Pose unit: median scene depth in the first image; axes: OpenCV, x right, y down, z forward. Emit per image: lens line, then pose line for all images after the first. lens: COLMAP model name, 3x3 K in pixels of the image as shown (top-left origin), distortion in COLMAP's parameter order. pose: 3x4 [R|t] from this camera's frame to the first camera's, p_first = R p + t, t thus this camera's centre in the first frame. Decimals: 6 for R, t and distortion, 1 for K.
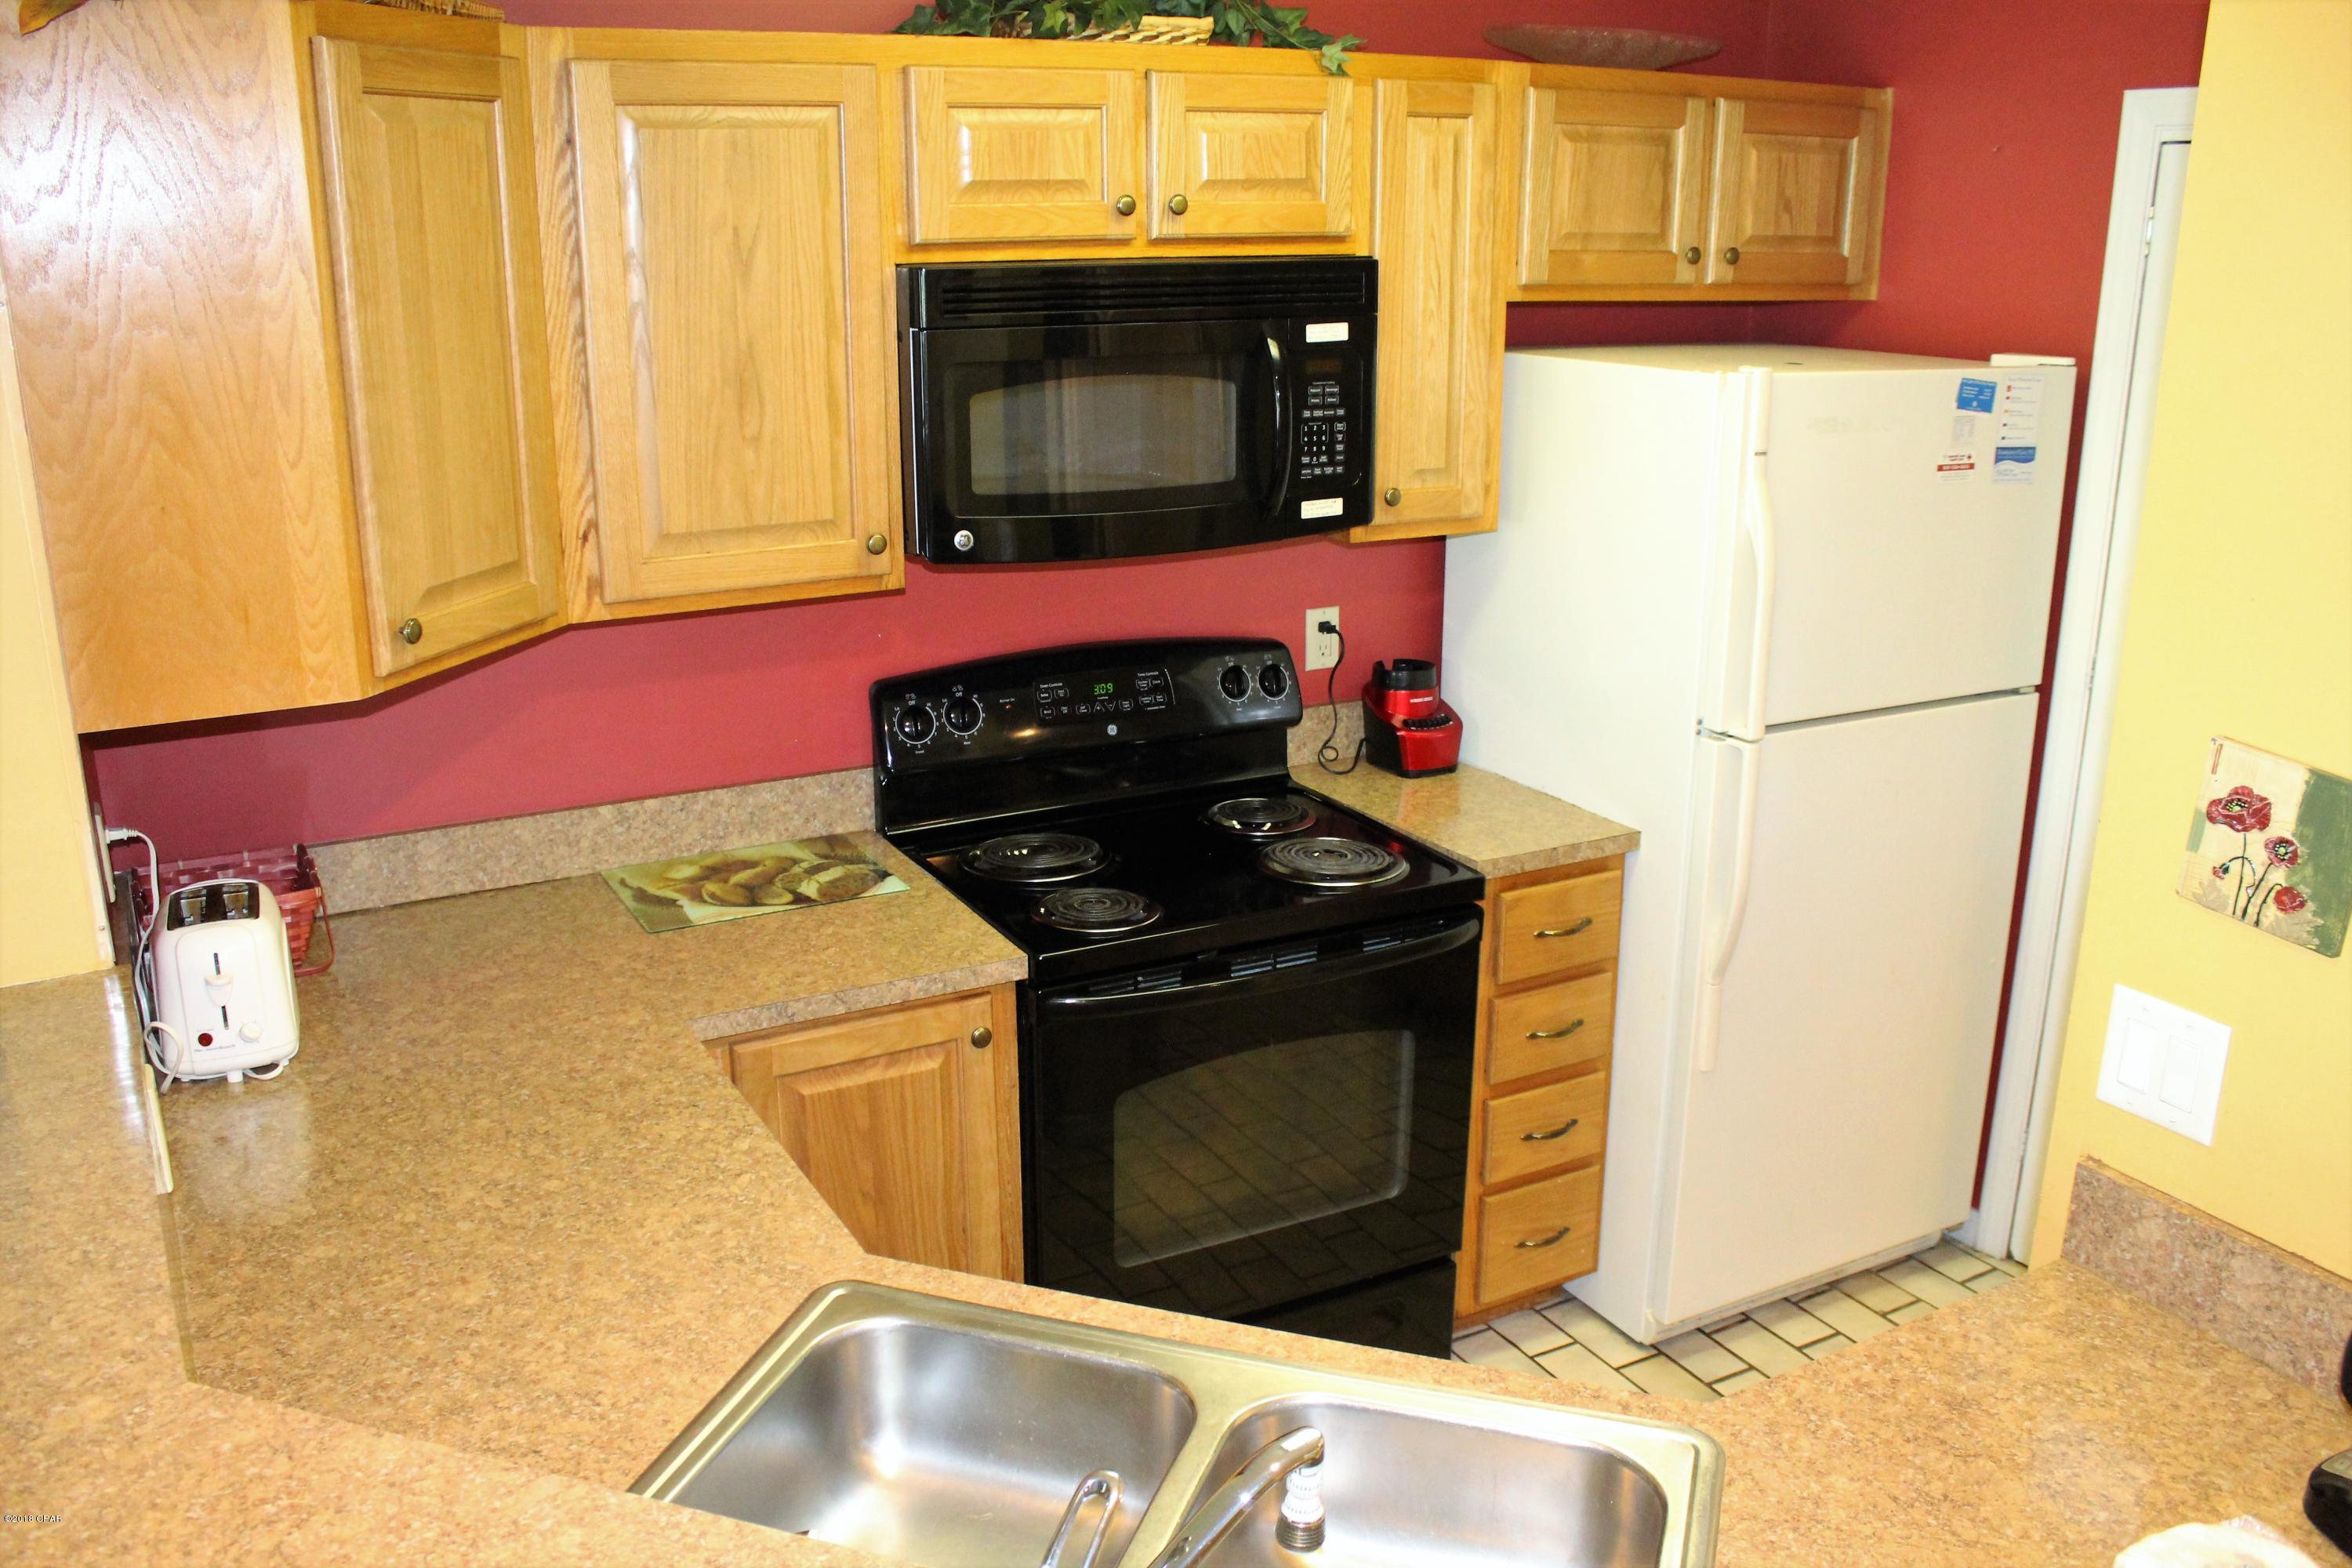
lens RADIAL K [[1947.9, 0, 1154.8], [0, 1947.9, 788.8], [0, 0, 1]] dist [-0.174058, 0.154507]
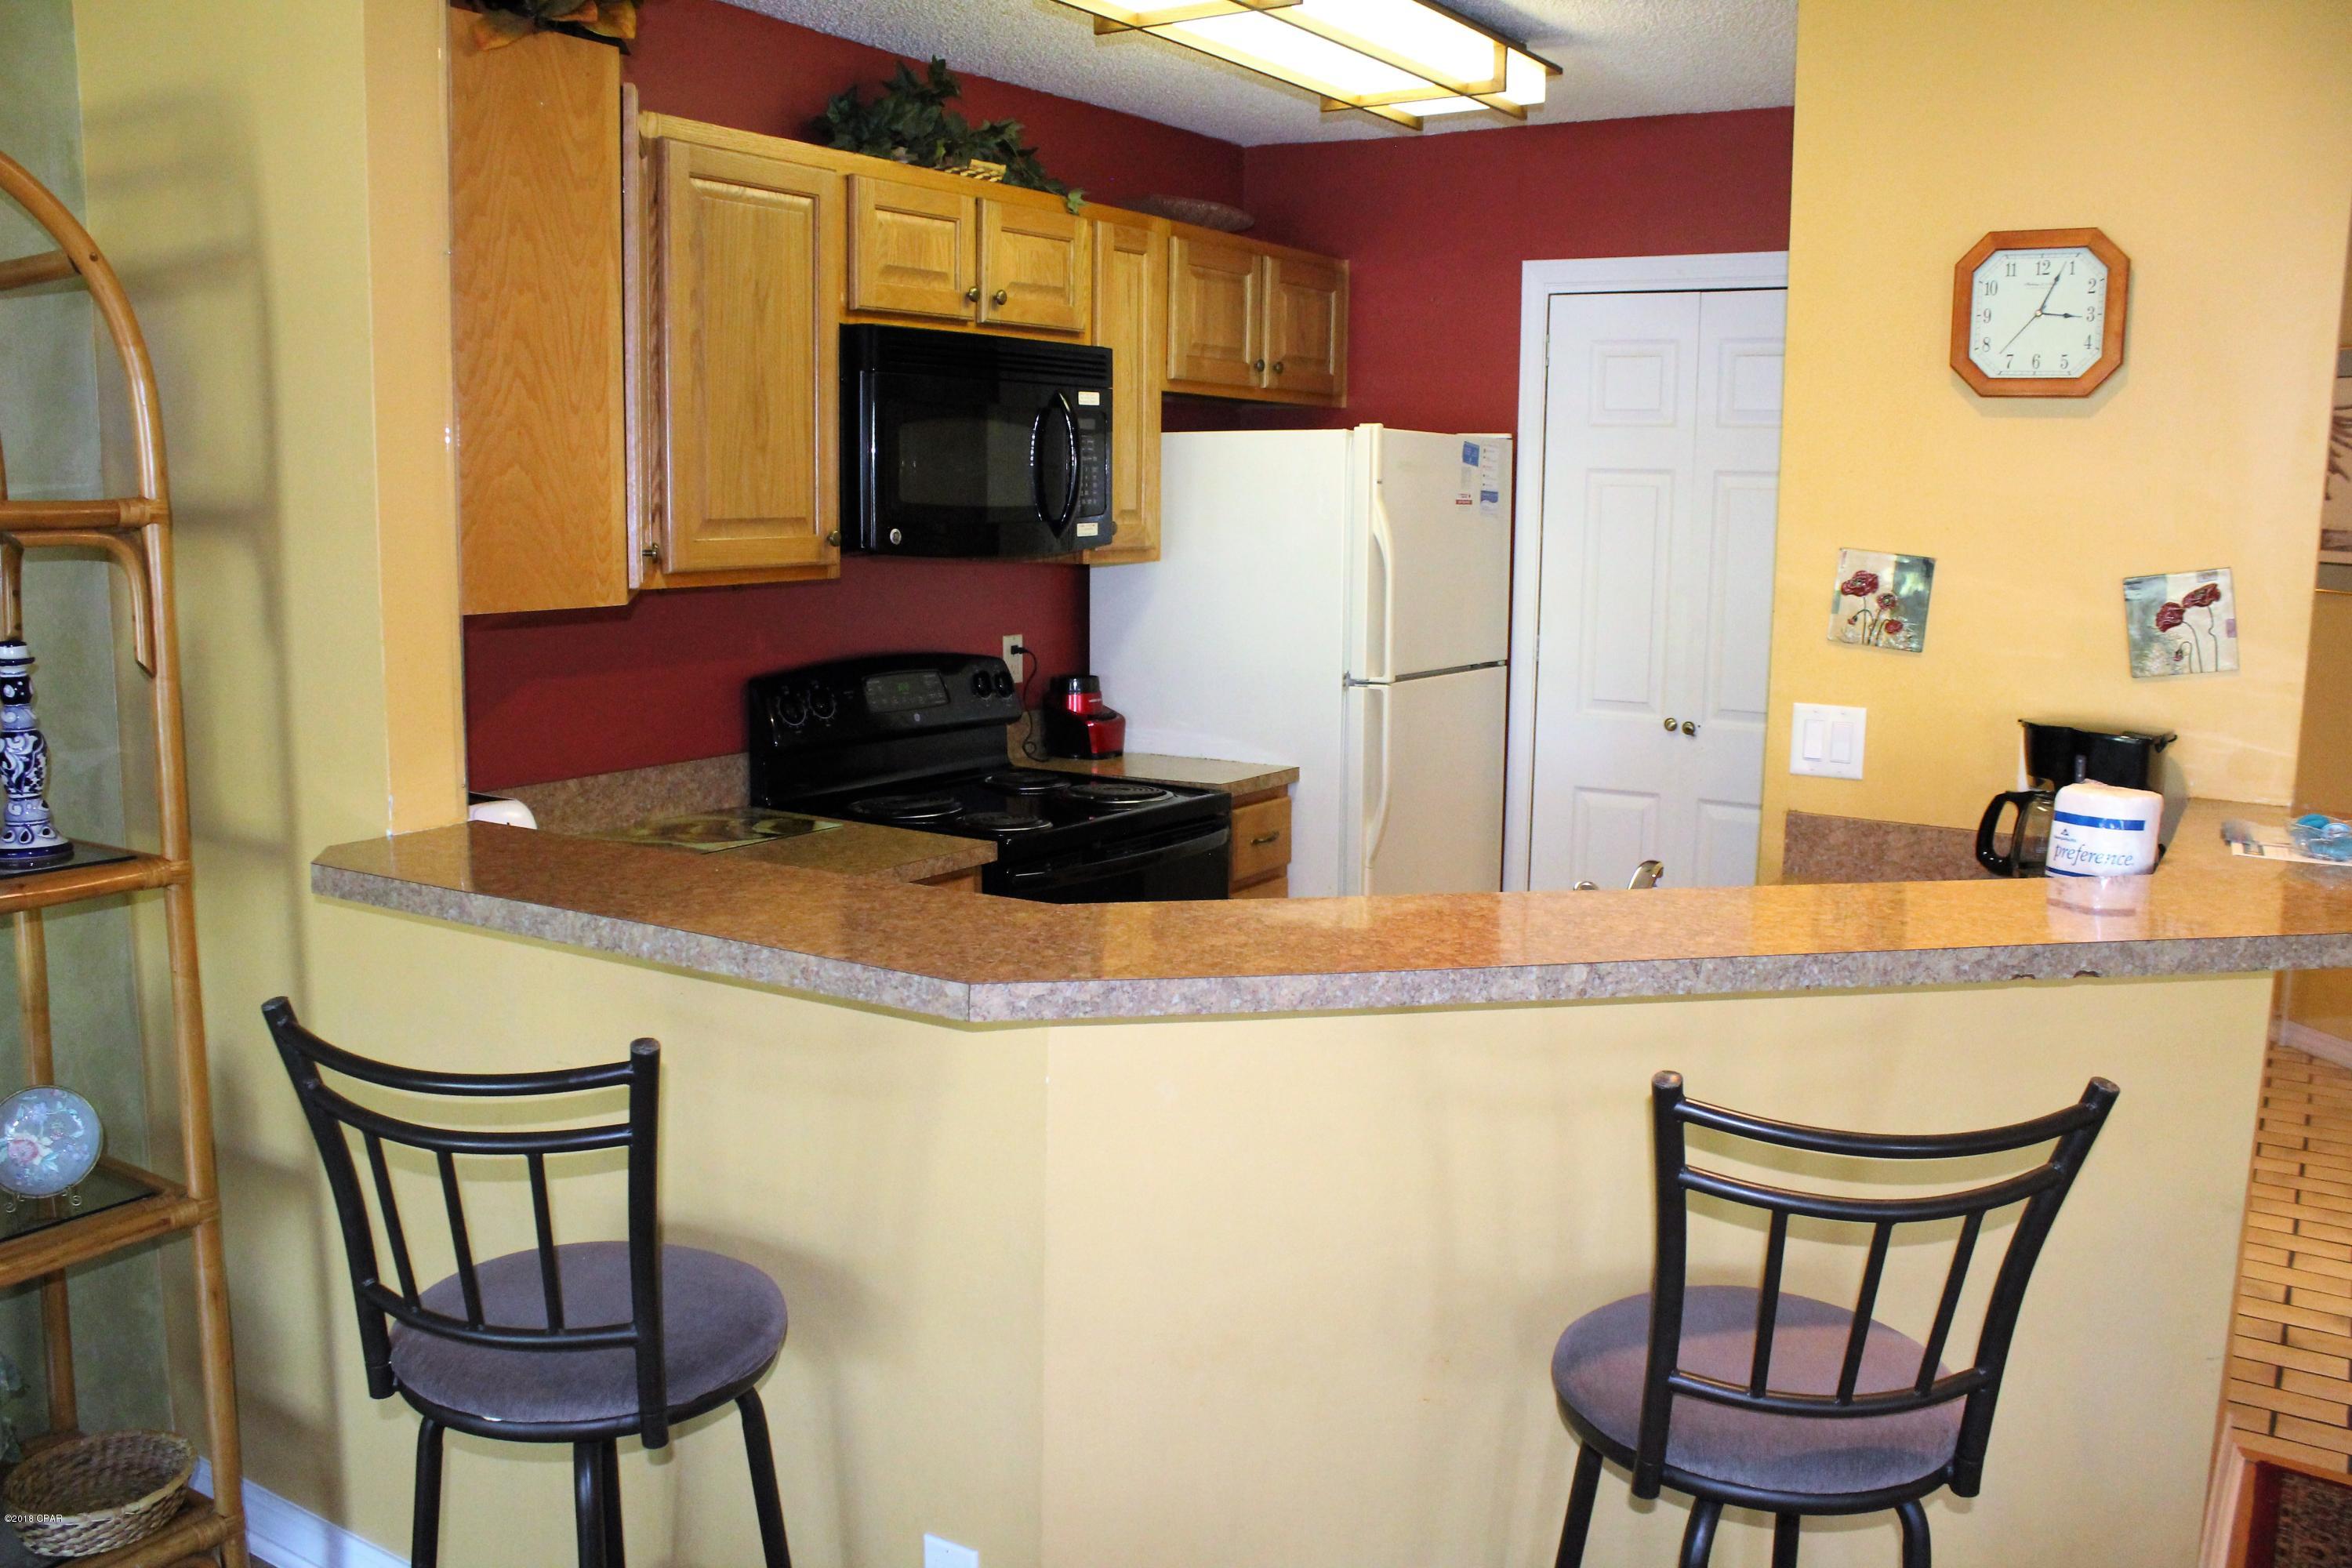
lens RADIAL K [[1947.9, 0, 1154.8], [0, 1947.9, 788.8], [0, 0, 1]] dist [-0.174058, 0.154507]
pose [[0.877044, -0.062964, 0.476266, -0.527546], [0.126574, 0.986632, -0.102650, 0.176727], [-0.463435, 0.150311, 0.873289, -0.164643]]
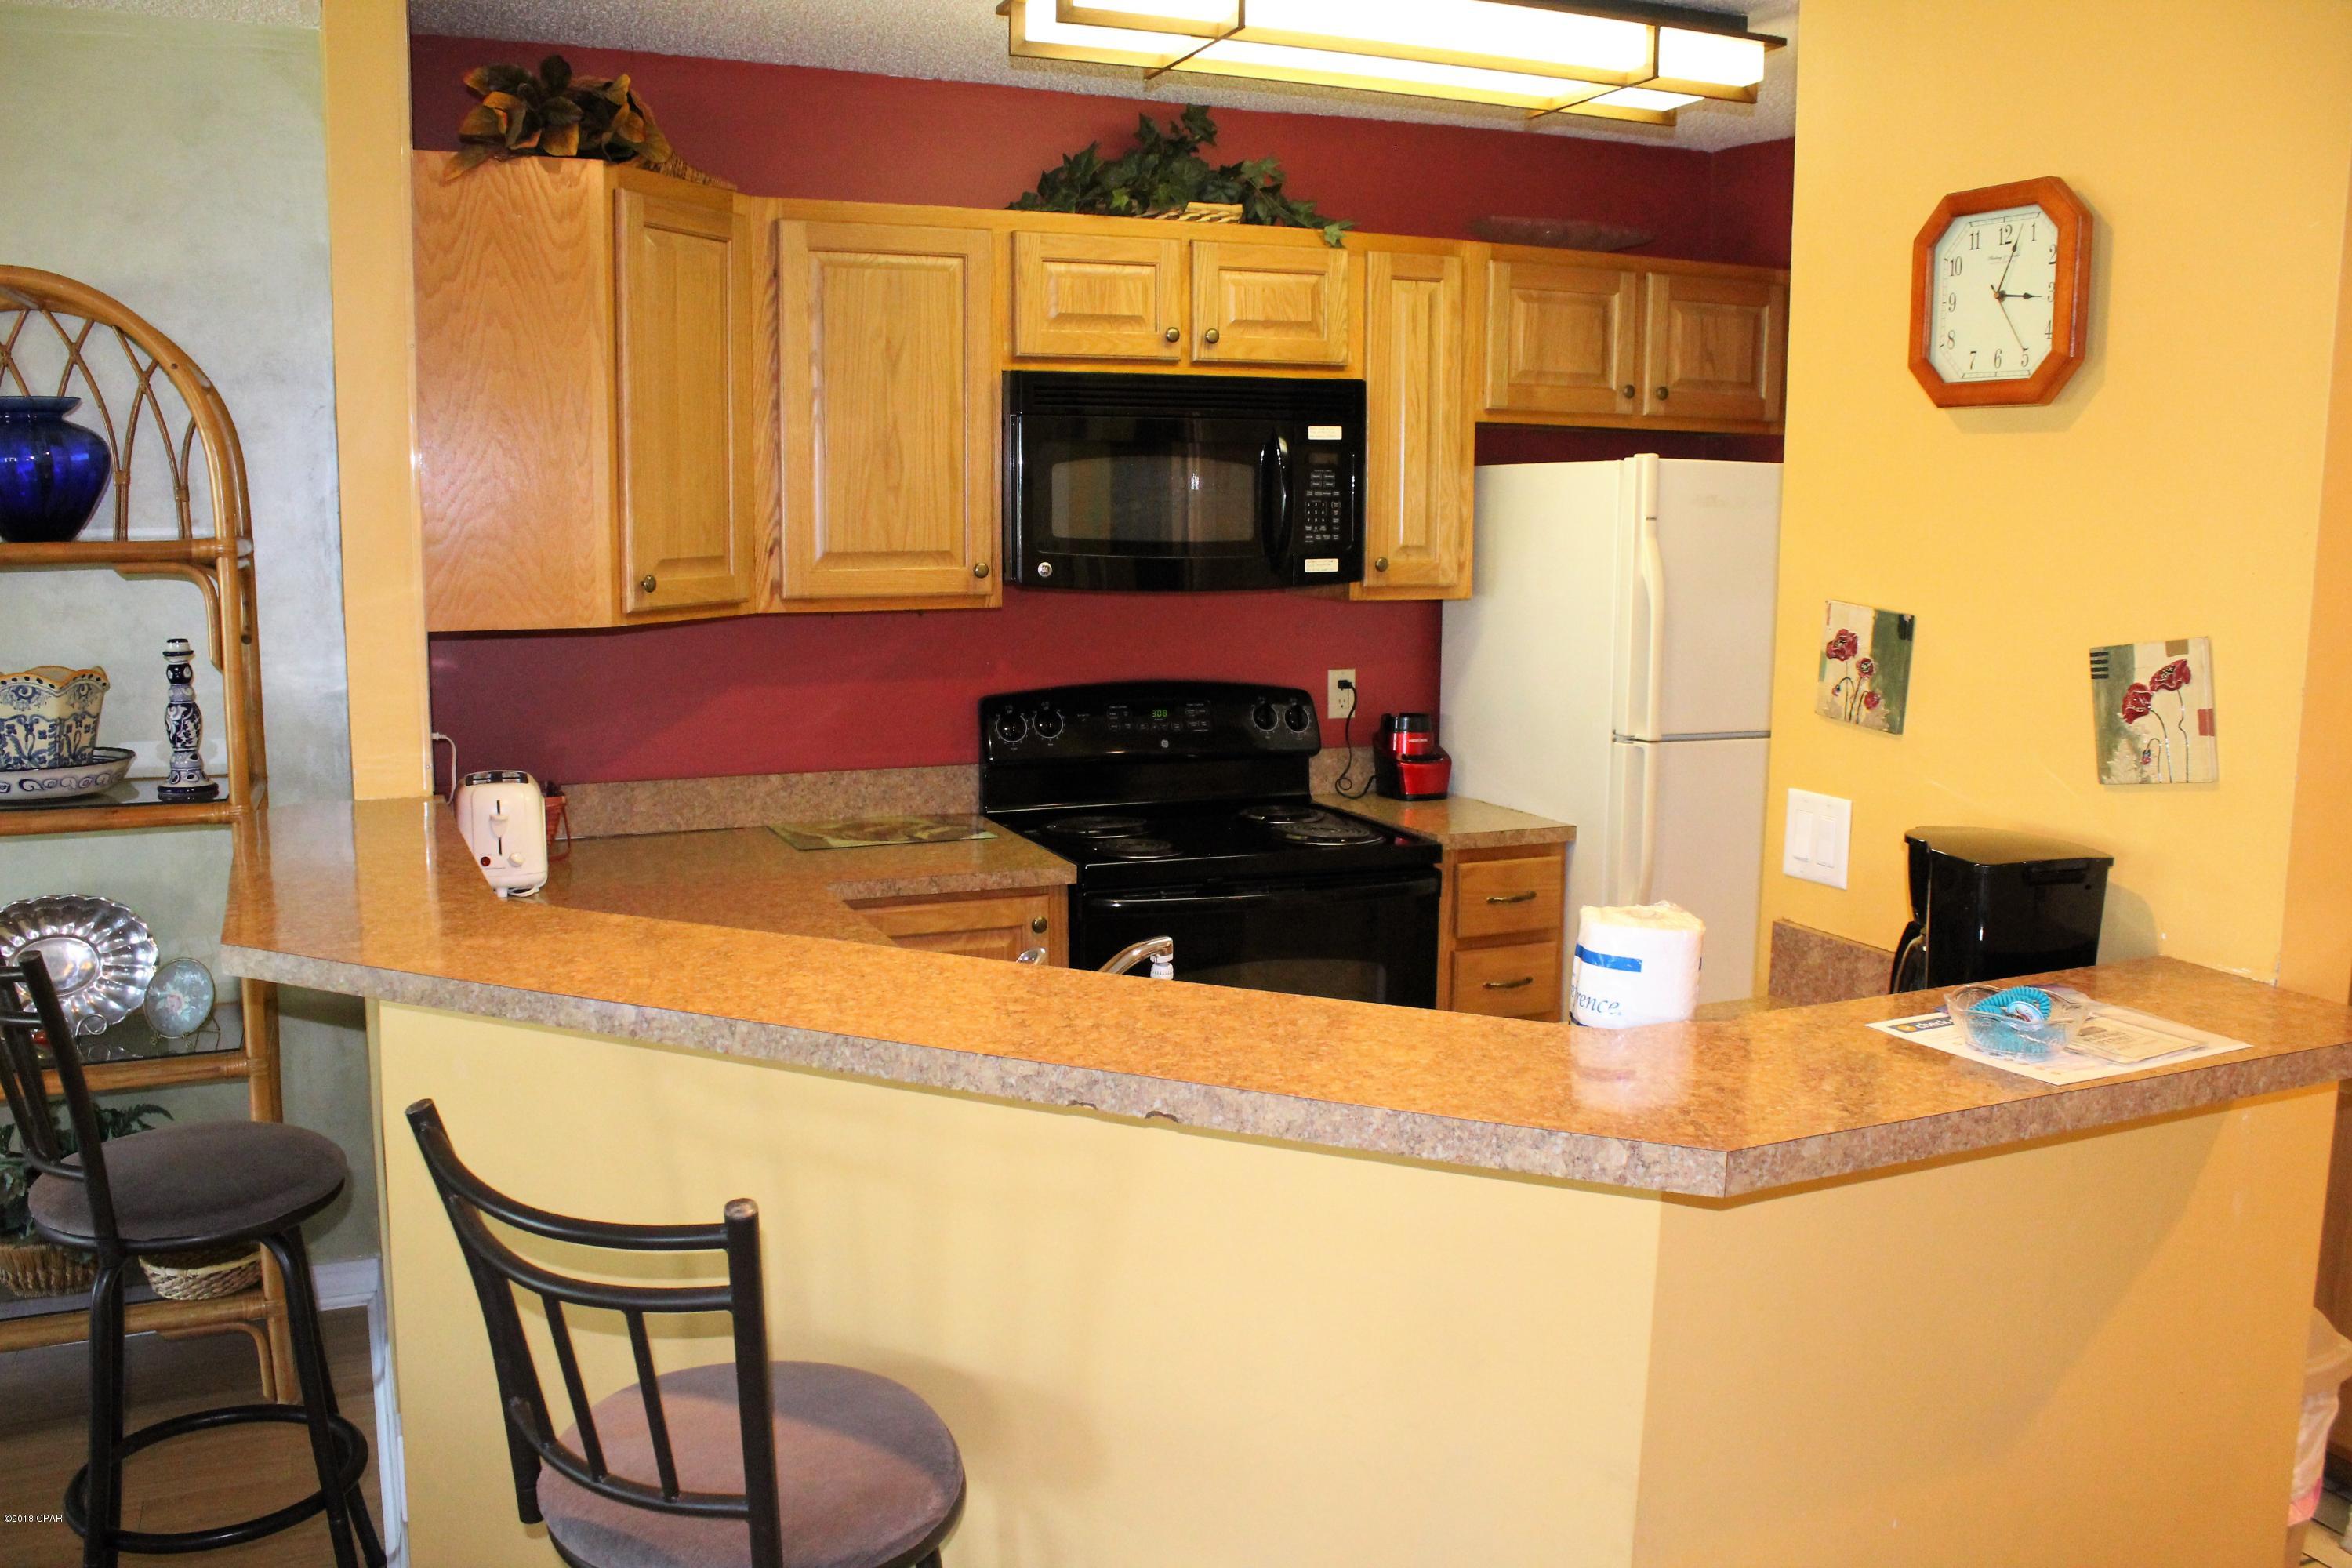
lens RADIAL K [[1947.9, 0, 1154.8], [0, 1947.9, 788.8], [0, 0, 1]] dist [-0.174058, 0.154507]
pose [[0.995489, 0.020726, -0.092589, 0.100036], [-0.033798, 0.989301, -0.141922, 0.199468], [0.088657, 0.144411, 0.985538, -0.293975]]
